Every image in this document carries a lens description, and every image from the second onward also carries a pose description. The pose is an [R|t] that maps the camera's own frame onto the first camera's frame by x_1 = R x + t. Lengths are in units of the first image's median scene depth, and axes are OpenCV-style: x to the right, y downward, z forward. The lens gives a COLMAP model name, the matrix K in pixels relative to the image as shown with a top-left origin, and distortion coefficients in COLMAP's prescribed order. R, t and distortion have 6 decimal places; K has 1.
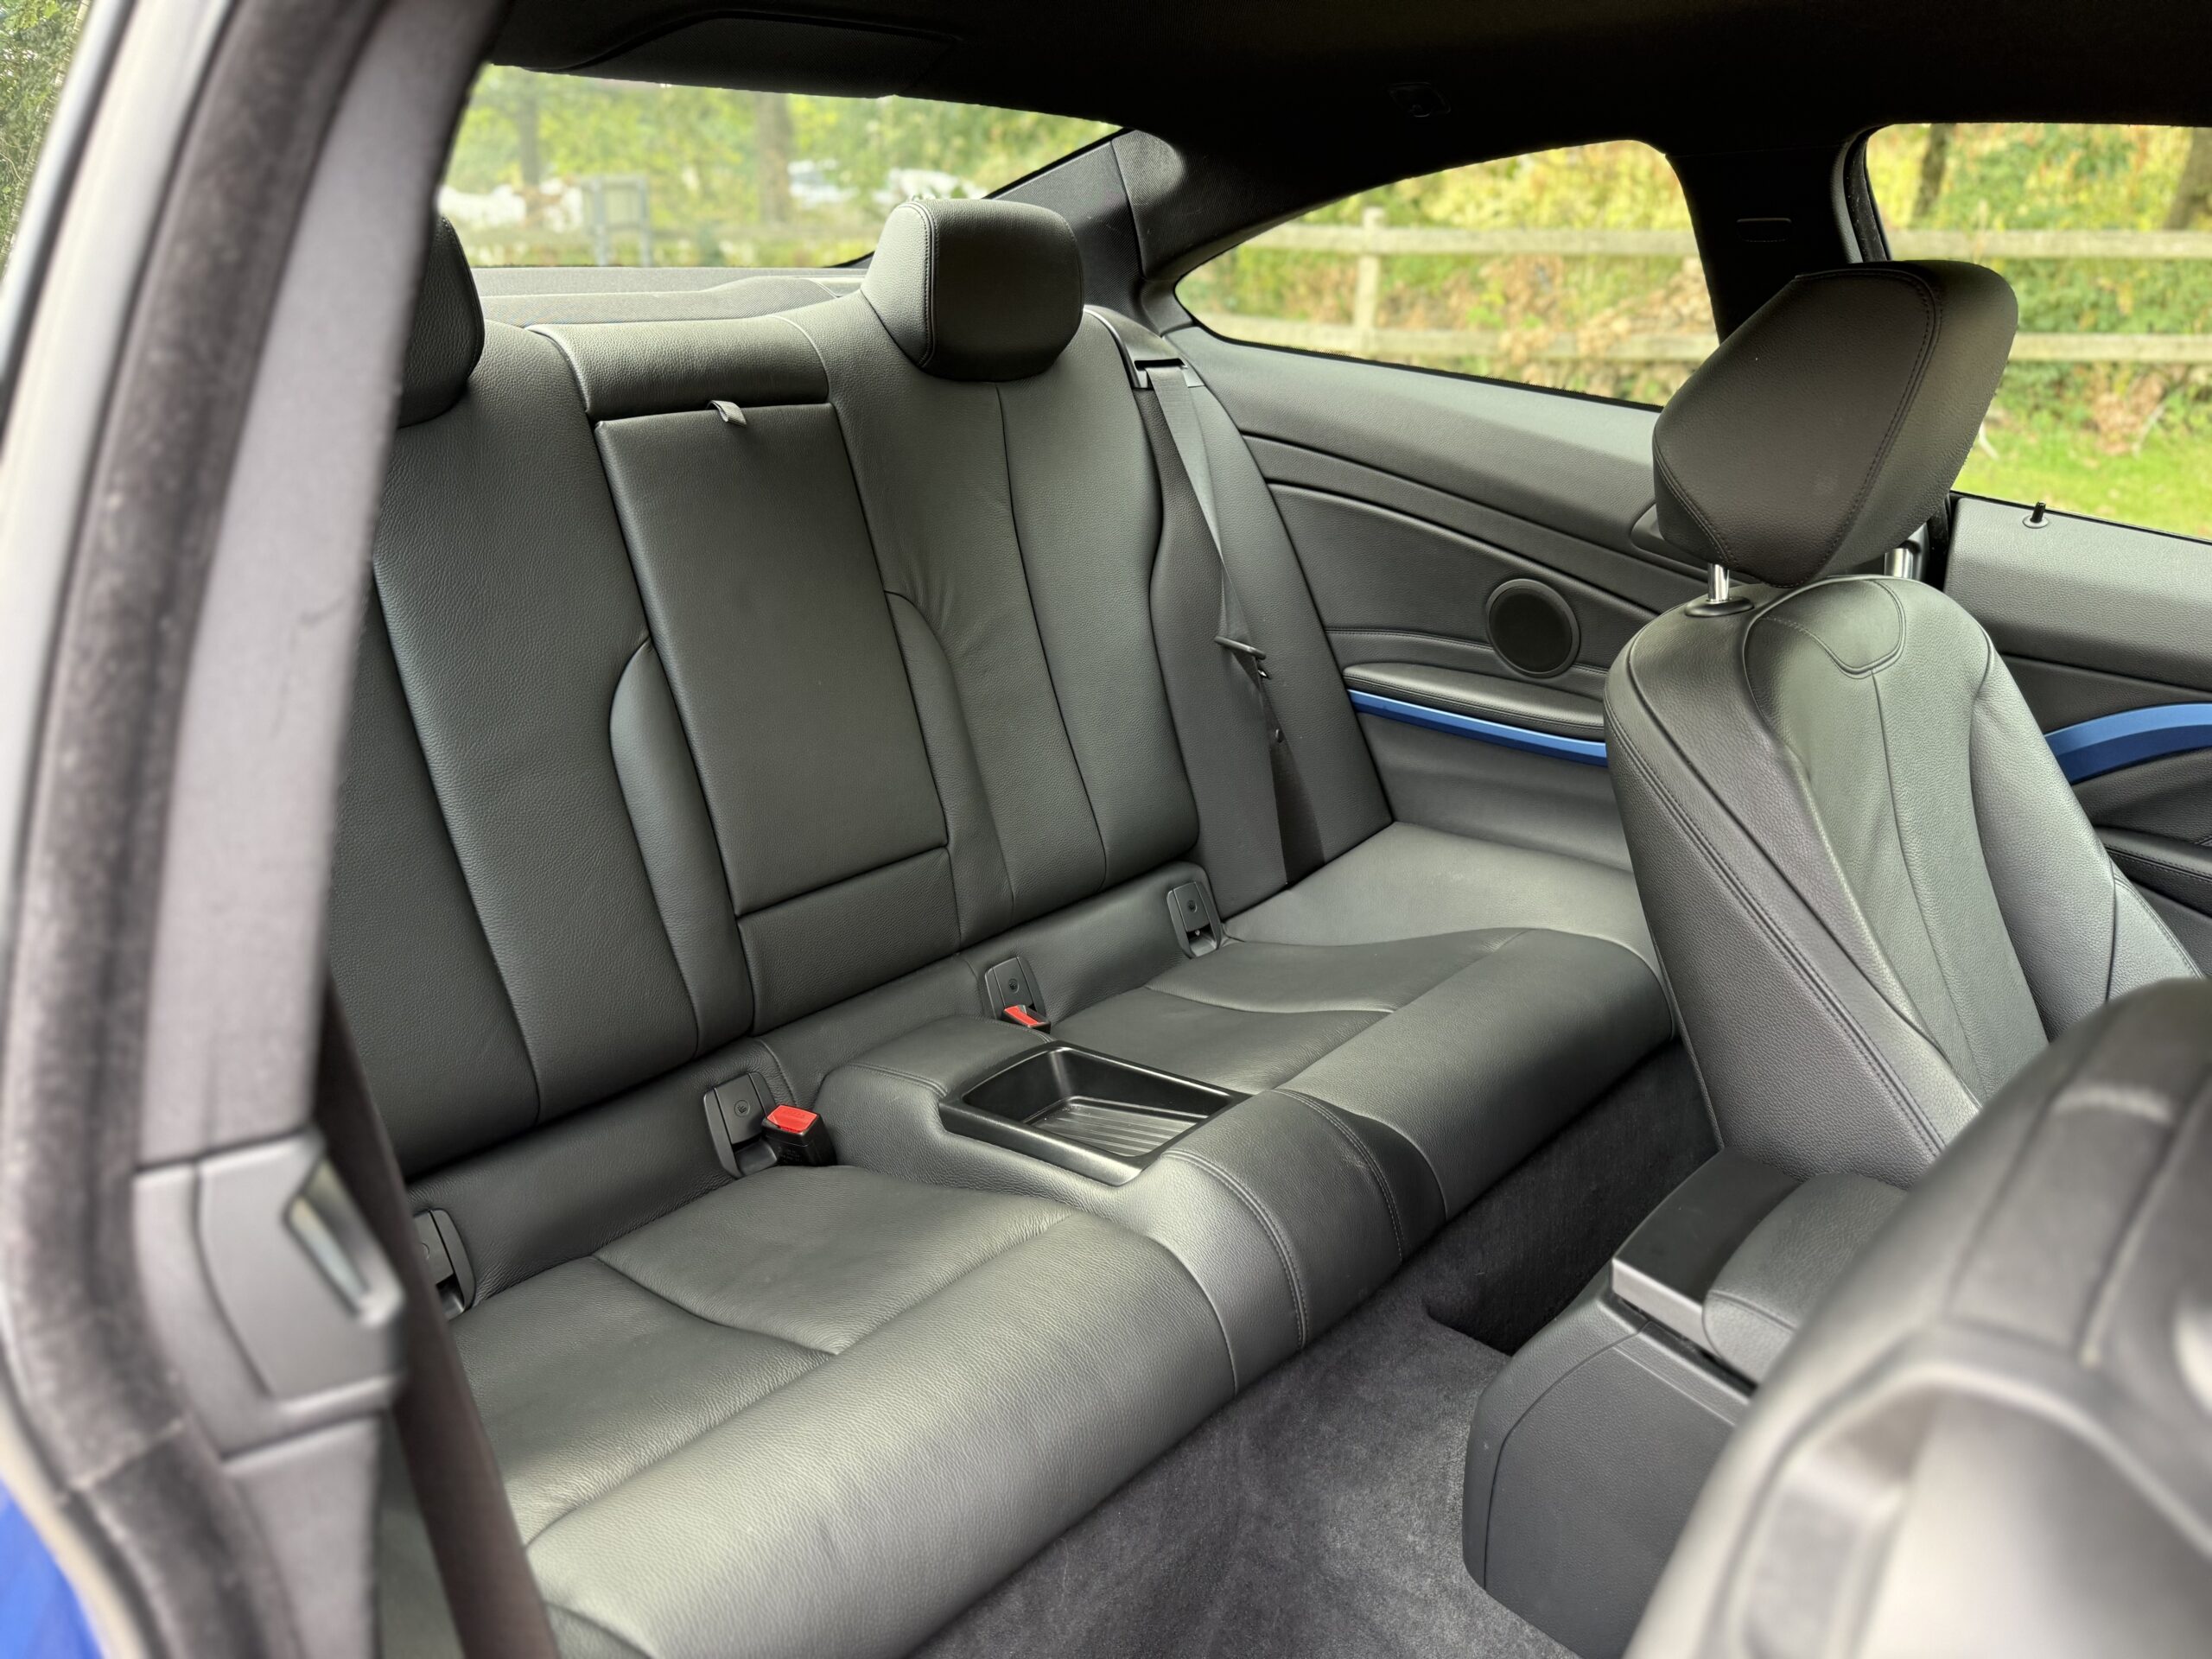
lens RADIAL K [[1566.3, 0, 1054.4], [0, 1566.3, 833.7], [0, 0, 1]] dist [-0.003832, -0.049199]
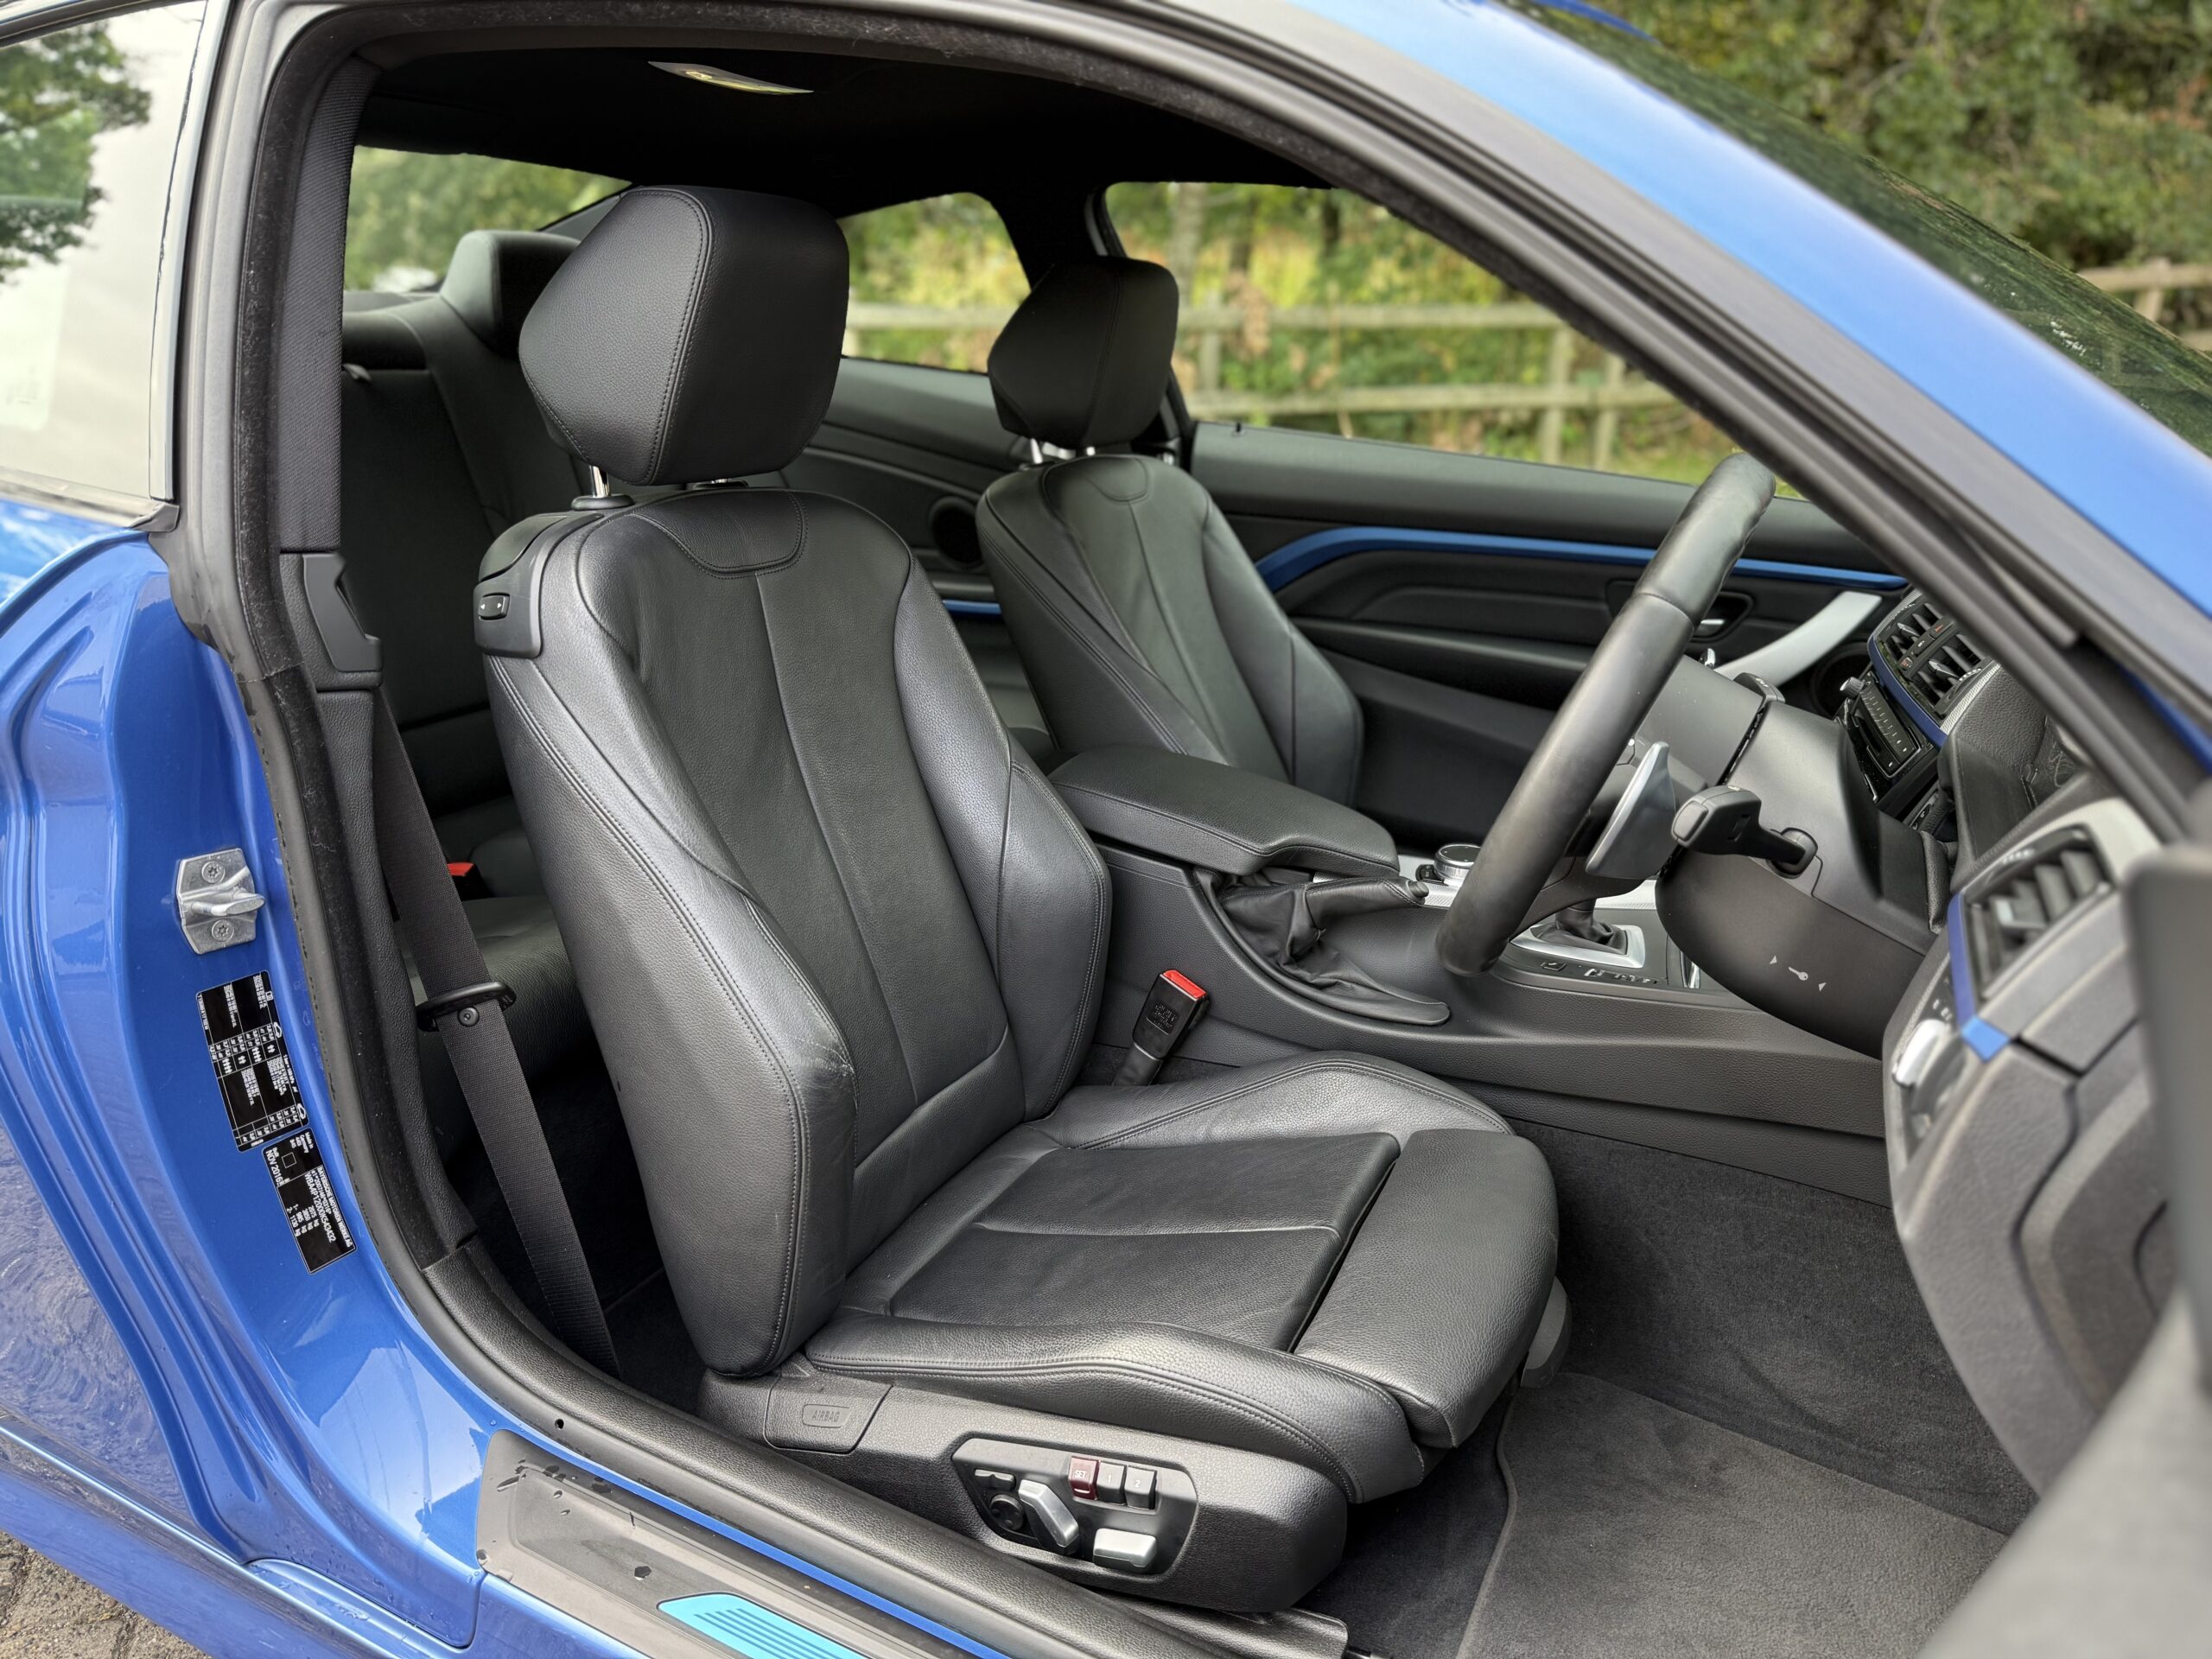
lens RADIAL K [[1534.3, 0, 1106.0], [0, 1534.3, 829.5], [0, 0, 1]] dist [0.100165, -0.214382]
pose [[0.943955, -0.087627, 0.318231, -0.065619], [0.104376, 0.993889, -0.035931, 0.283842], [-0.313138, 0.067133, 0.947332, -0.525414]]
